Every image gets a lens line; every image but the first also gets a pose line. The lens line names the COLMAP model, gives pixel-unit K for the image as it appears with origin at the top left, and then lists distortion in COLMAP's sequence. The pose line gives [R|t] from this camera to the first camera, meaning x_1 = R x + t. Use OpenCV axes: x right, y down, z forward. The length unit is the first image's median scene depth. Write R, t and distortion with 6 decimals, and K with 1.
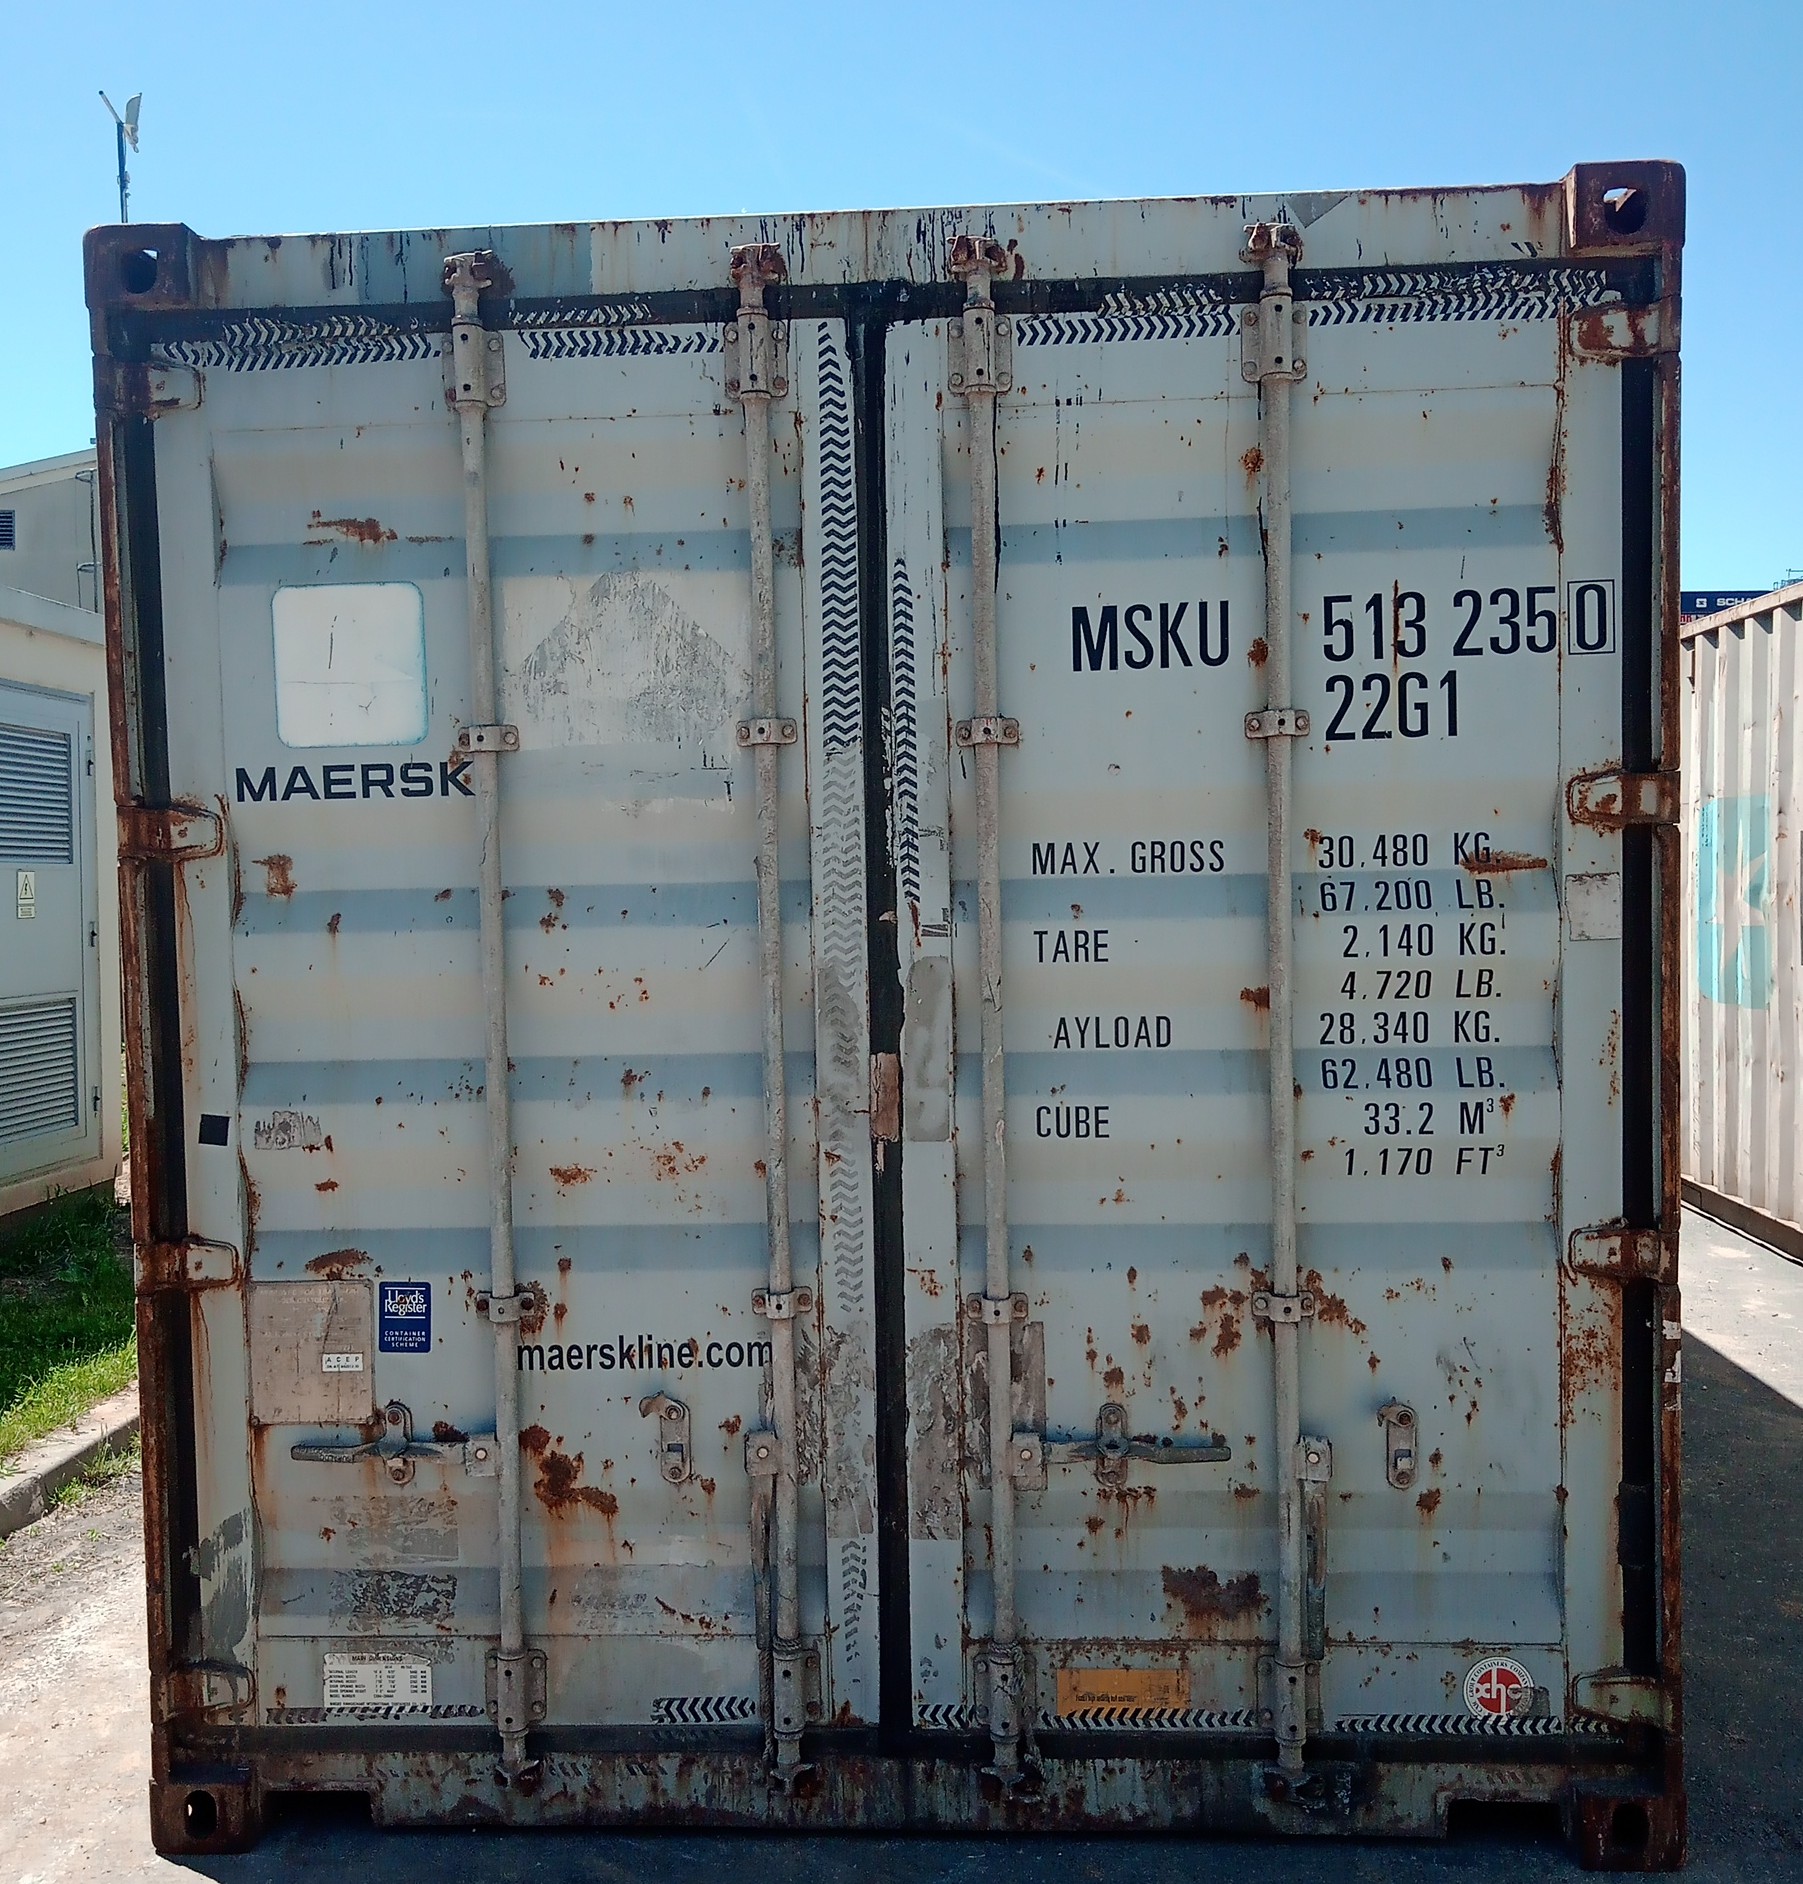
lens RADIAL K [[1936.1, 0, 902.2], [0, 1936.1, 1001.2], [0, 0, 1]] dist [0.003466, -0.008074]
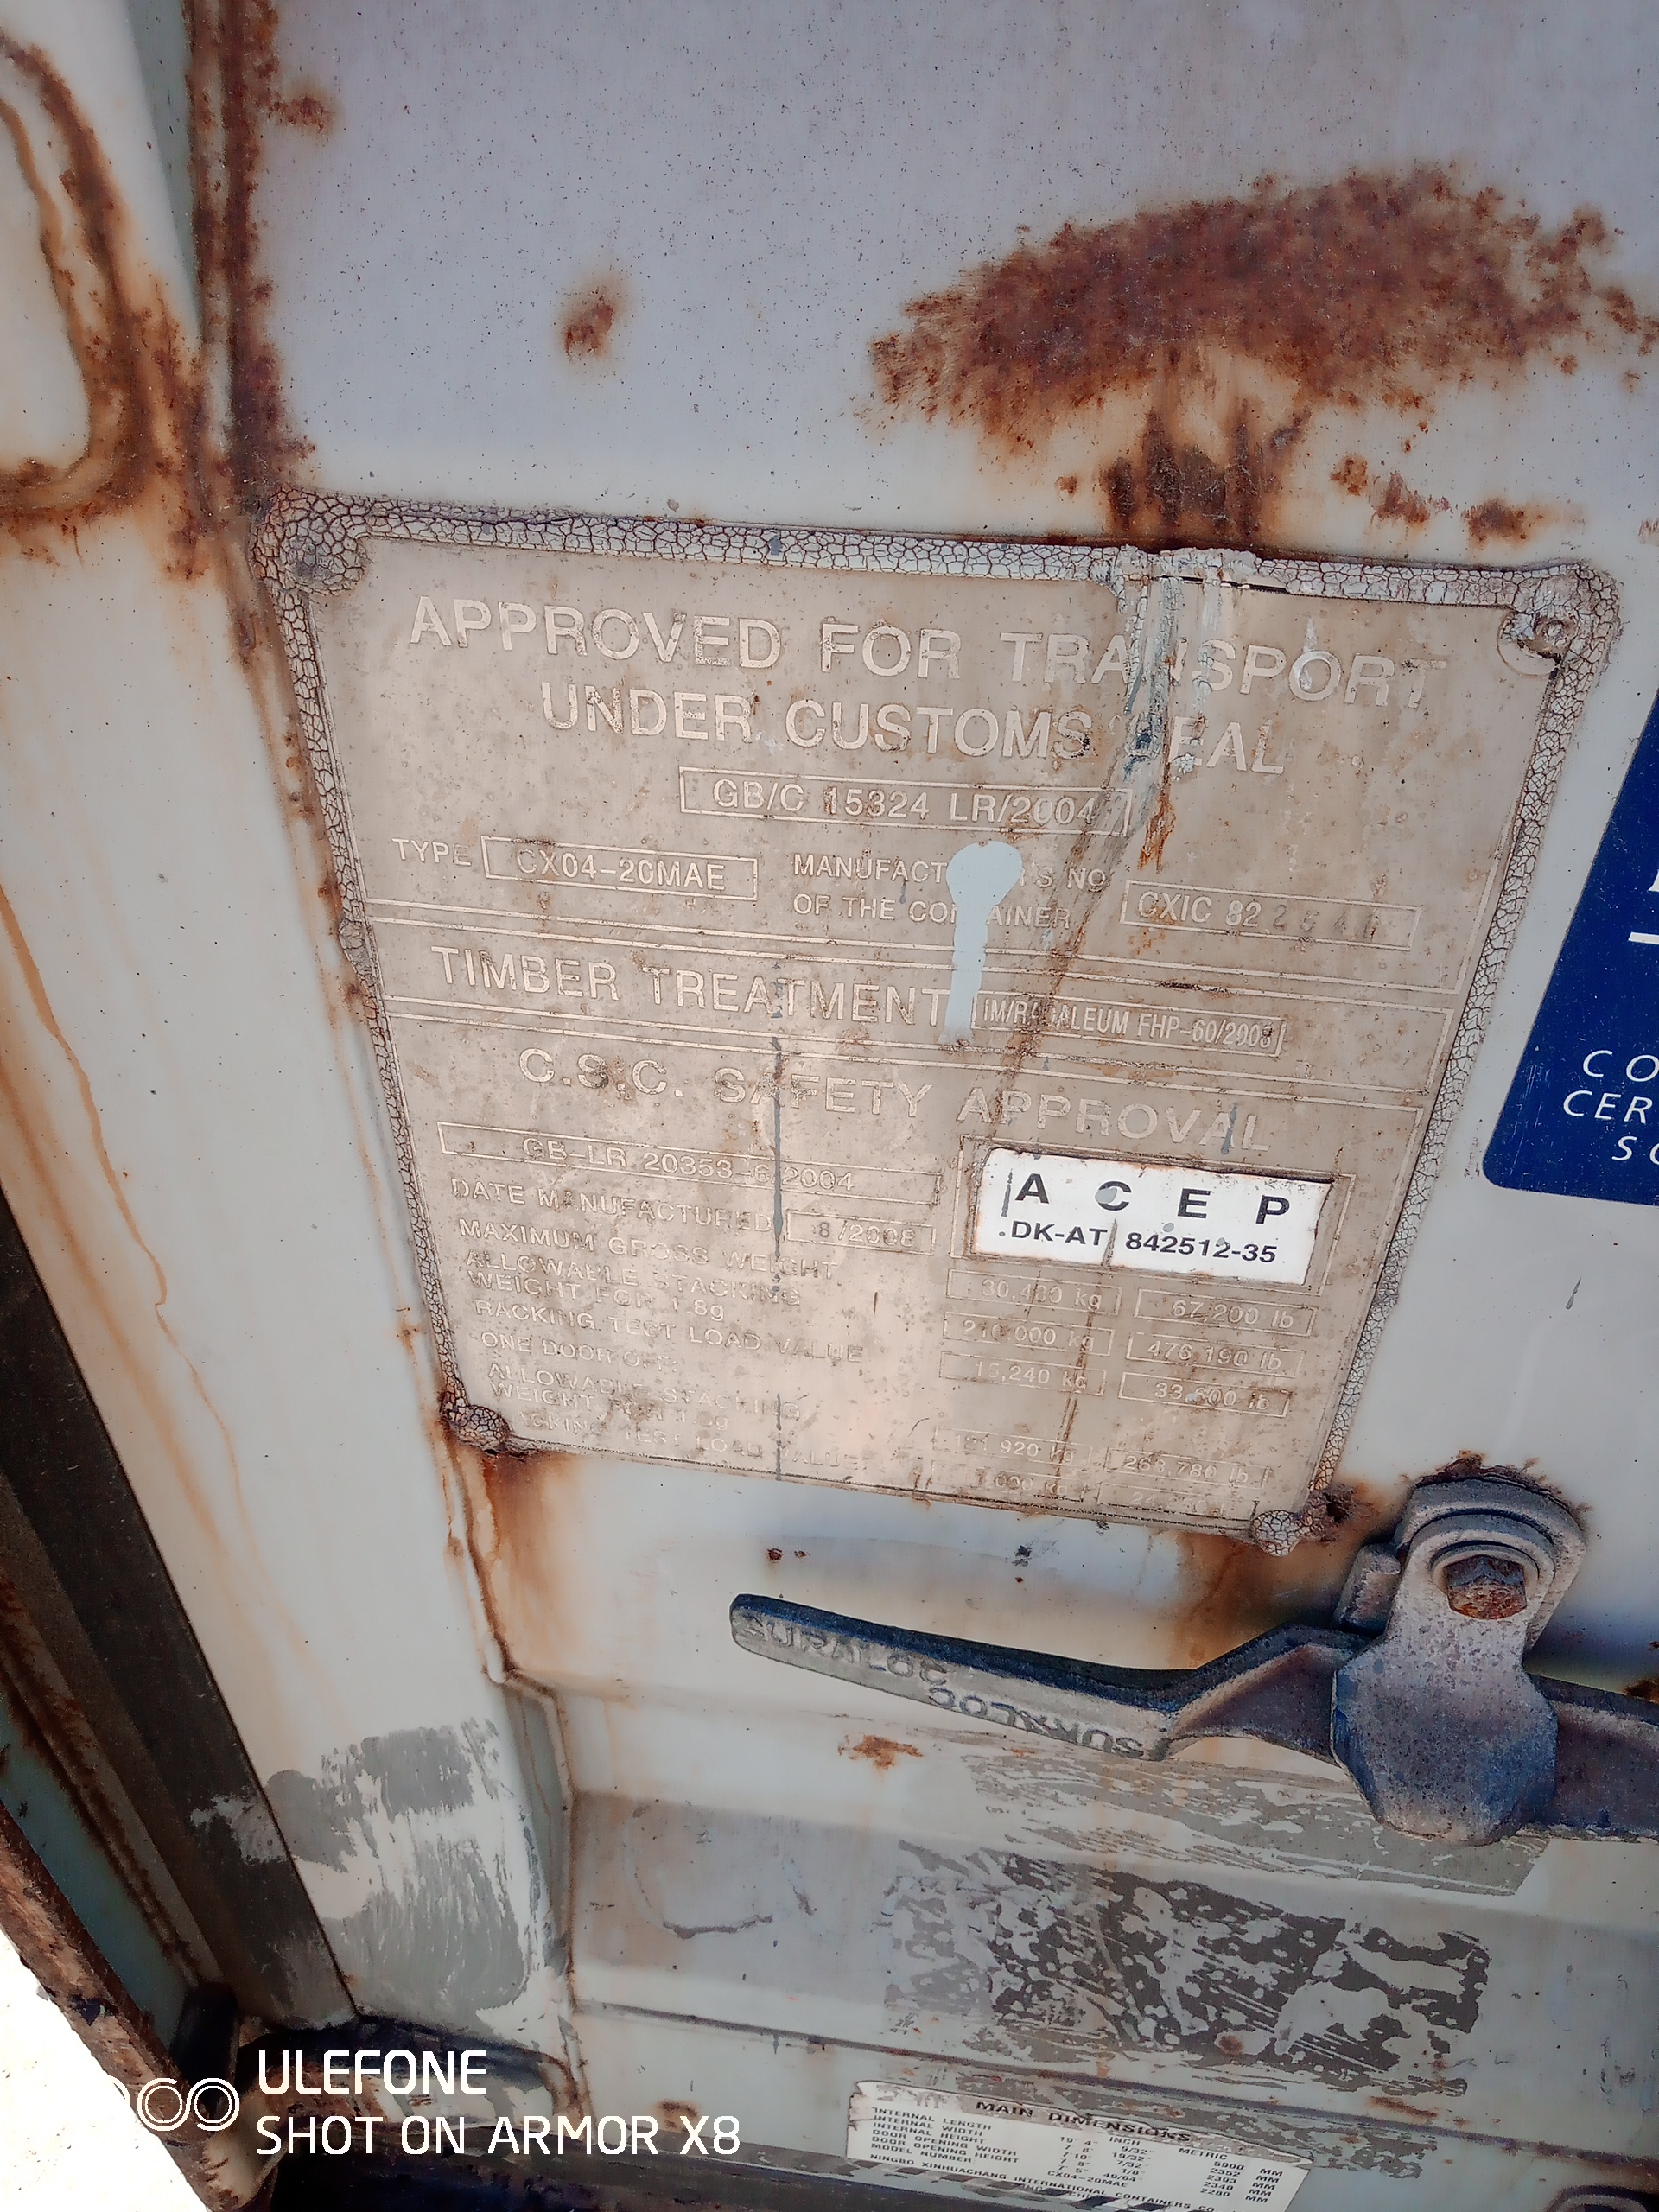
lens RADIAL K [[1691.7, 0, 829.5], [0, 1691.7, 1106.0], [0, 0, 1]] dist [-0.002376, -0.000251]
pose [[0.995324, 0.082327, -0.050526, -0.300650], [-0.032846, 0.780358, 0.624469, 0.114284], [0.090839, -0.619890, 0.779413, 0.910365]]
